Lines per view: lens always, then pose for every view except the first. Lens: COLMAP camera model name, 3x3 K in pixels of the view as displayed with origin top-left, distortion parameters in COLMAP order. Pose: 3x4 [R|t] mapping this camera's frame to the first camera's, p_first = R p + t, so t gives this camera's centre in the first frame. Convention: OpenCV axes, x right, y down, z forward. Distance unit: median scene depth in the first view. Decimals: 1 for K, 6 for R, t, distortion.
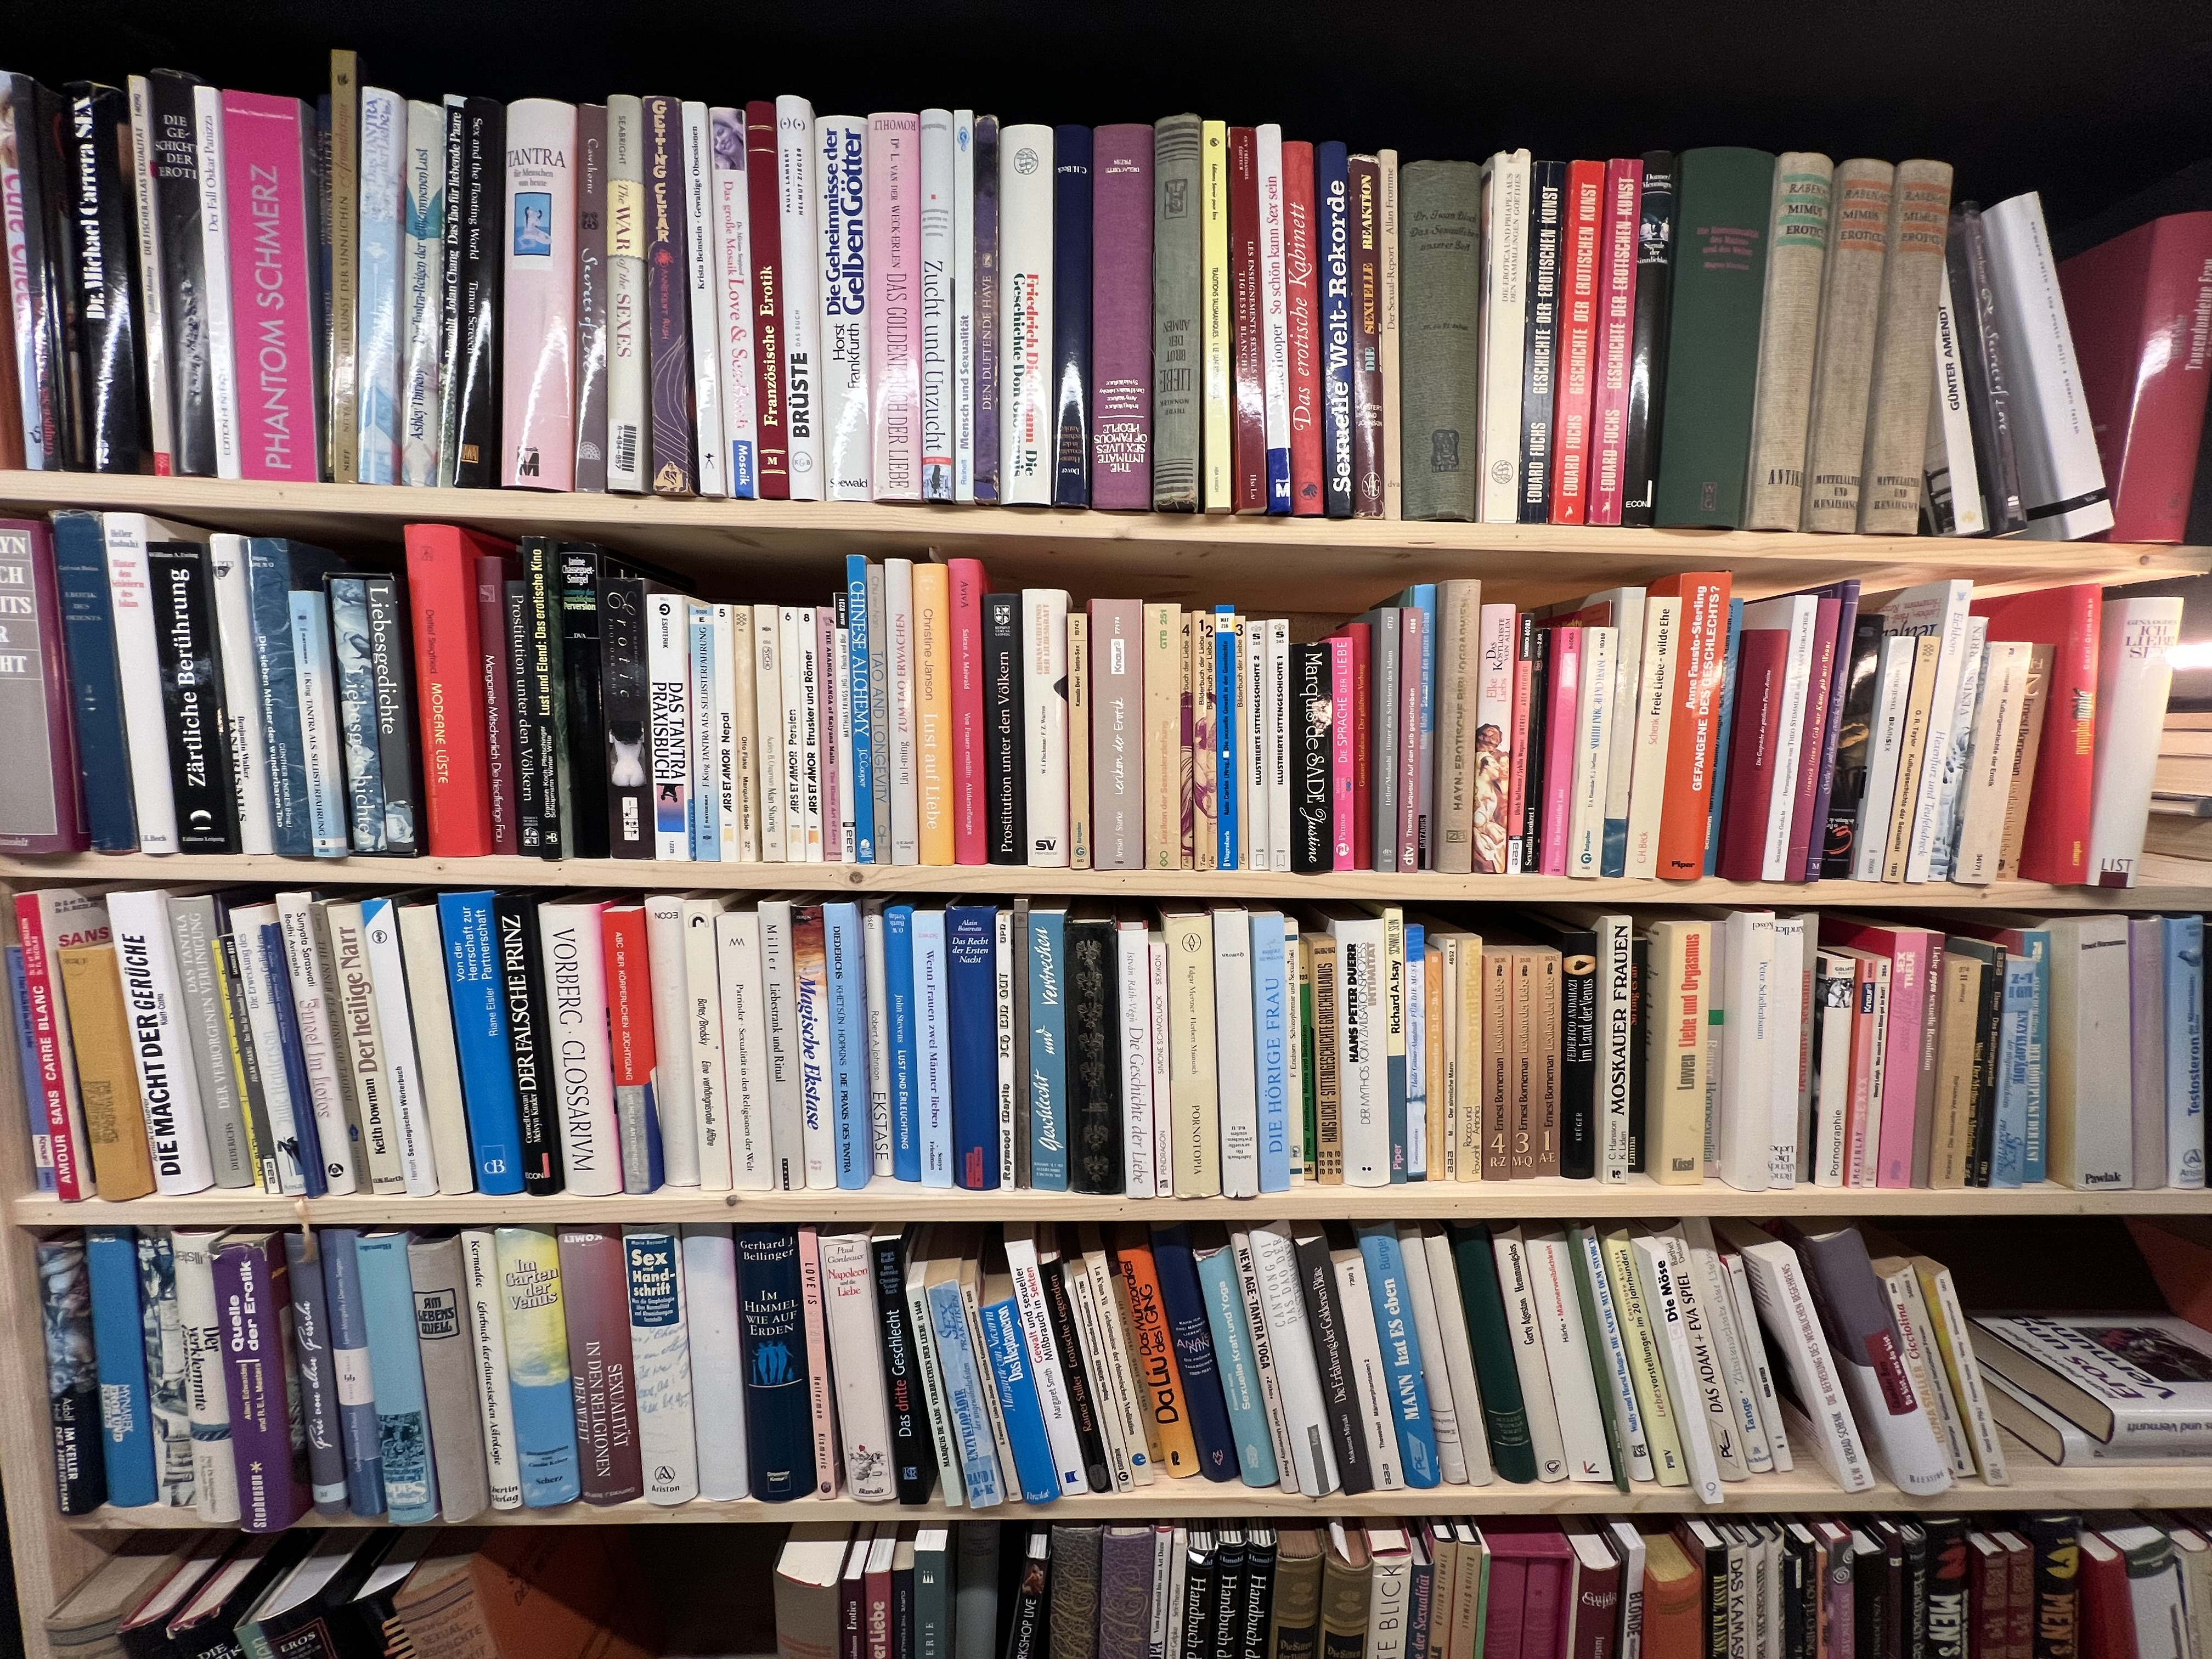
lens RADIAL K [[892.2, 0, 1099.6], [0, 892.2, 828.2], [0, 0, 1]] dist [-0.002801, 0.000133]
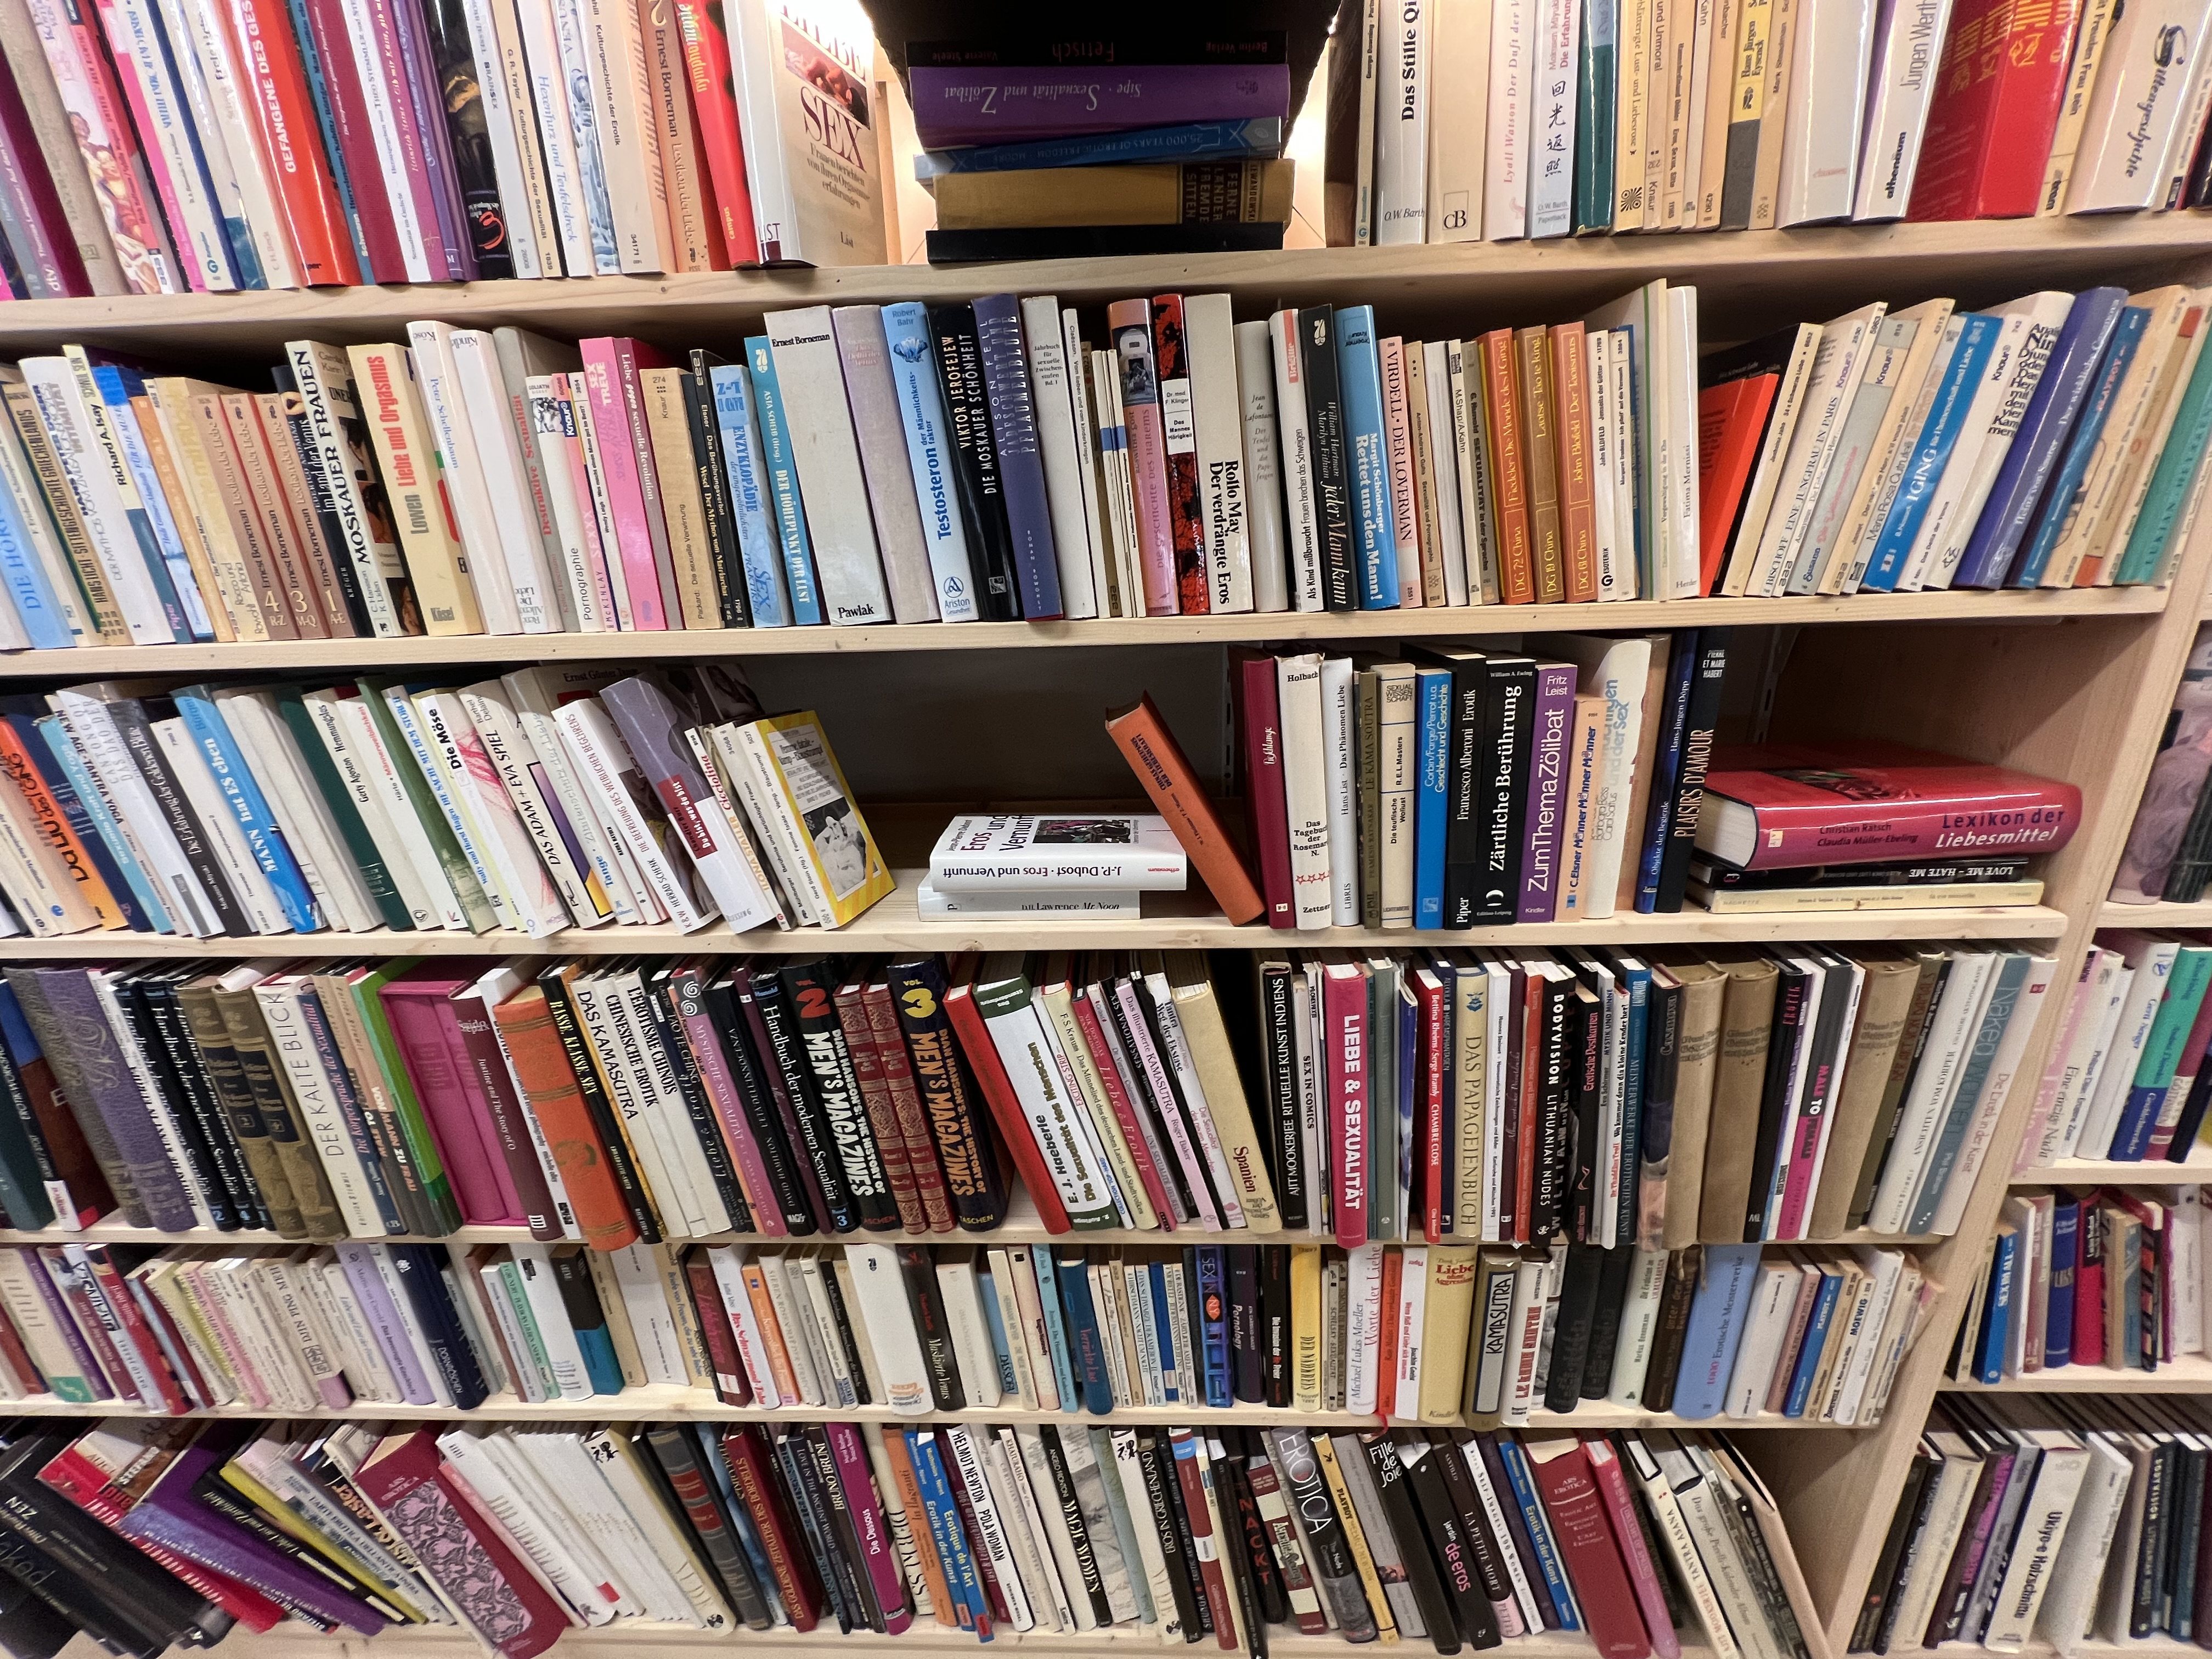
lens RADIAL K [[894.2, 0, 1105.5], [0, 894.2, 834.6], [0, 0, 1]] dist [-0.004772, 0.000537]
pose [[0.996873, -0.023001, -0.075592, 1.489170], [0.038146, 0.977913, 0.205500, 0.448401], [0.069196, -0.207741, 0.975733, 0.019805]]
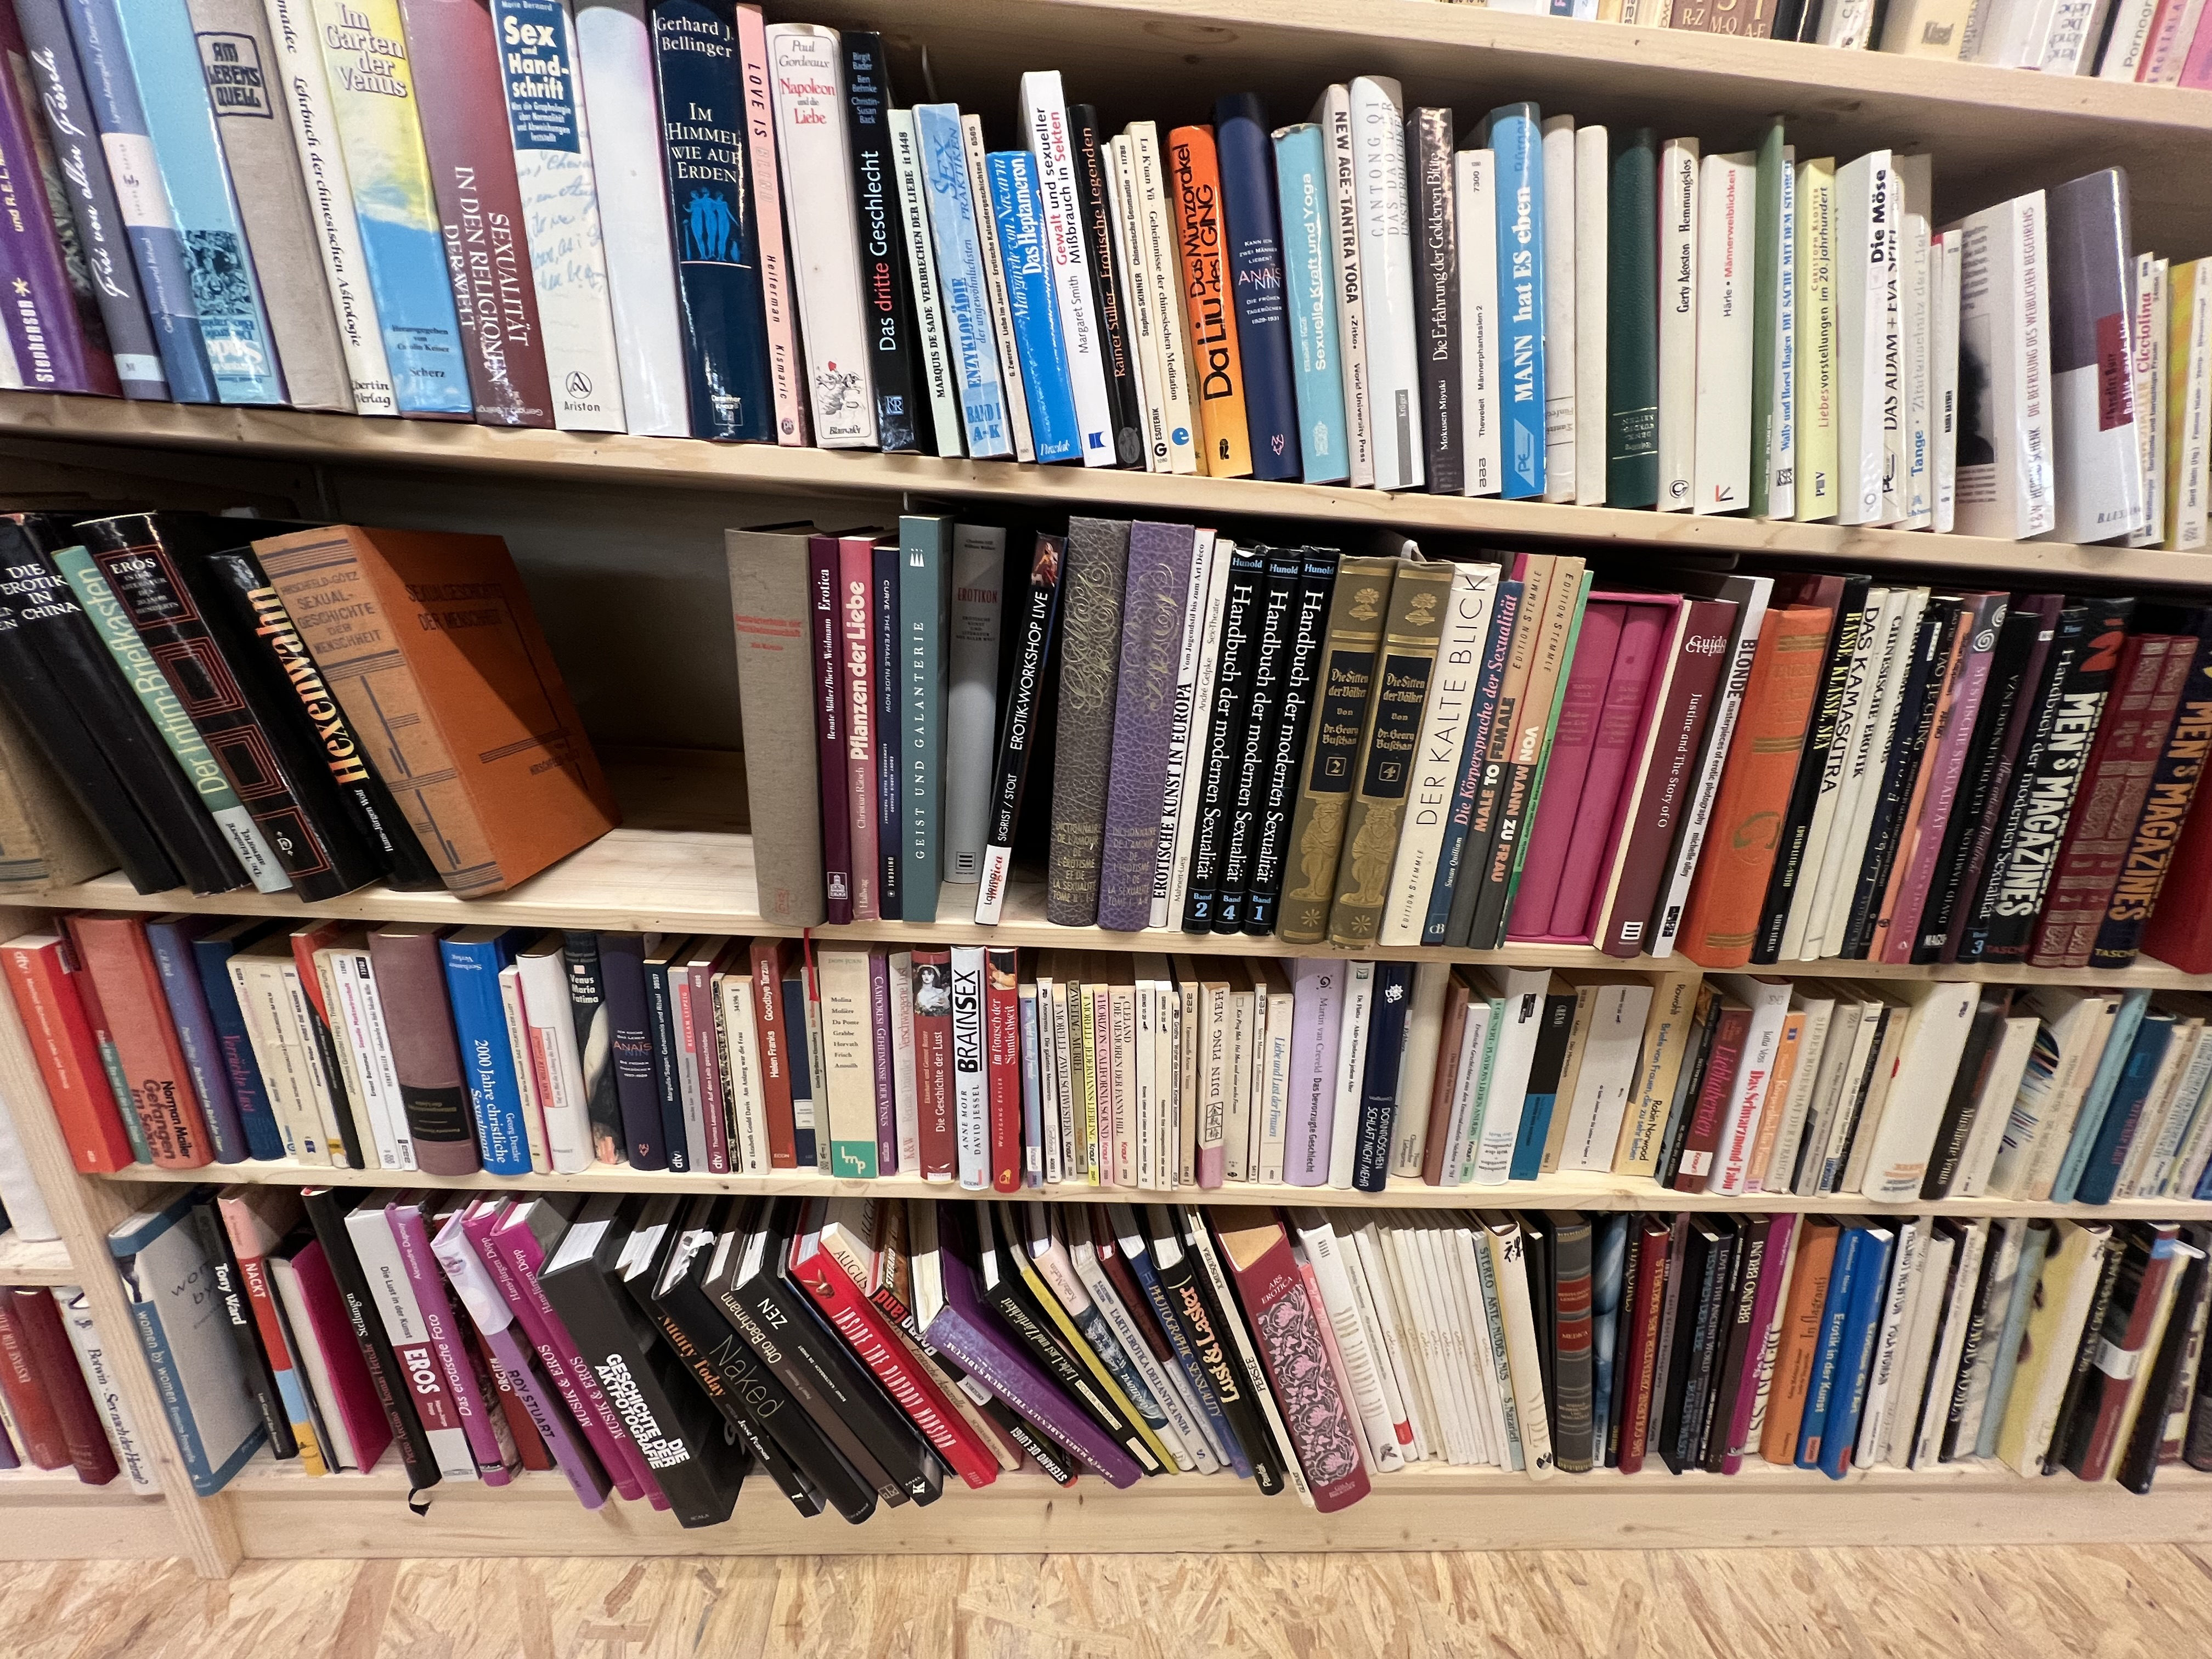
lens RADIAL K [[894.2, 0, 1105.5], [0, 894.2, 834.6], [0, 0, 1]] dist [-0.004772, 0.000537]
pose [[0.998754, 0.041914, 0.027079, -0.030862], [-0.046963, 0.972962, 0.226140, 0.905353], [-0.016868, -0.227130, 0.973718, 0.139258]]
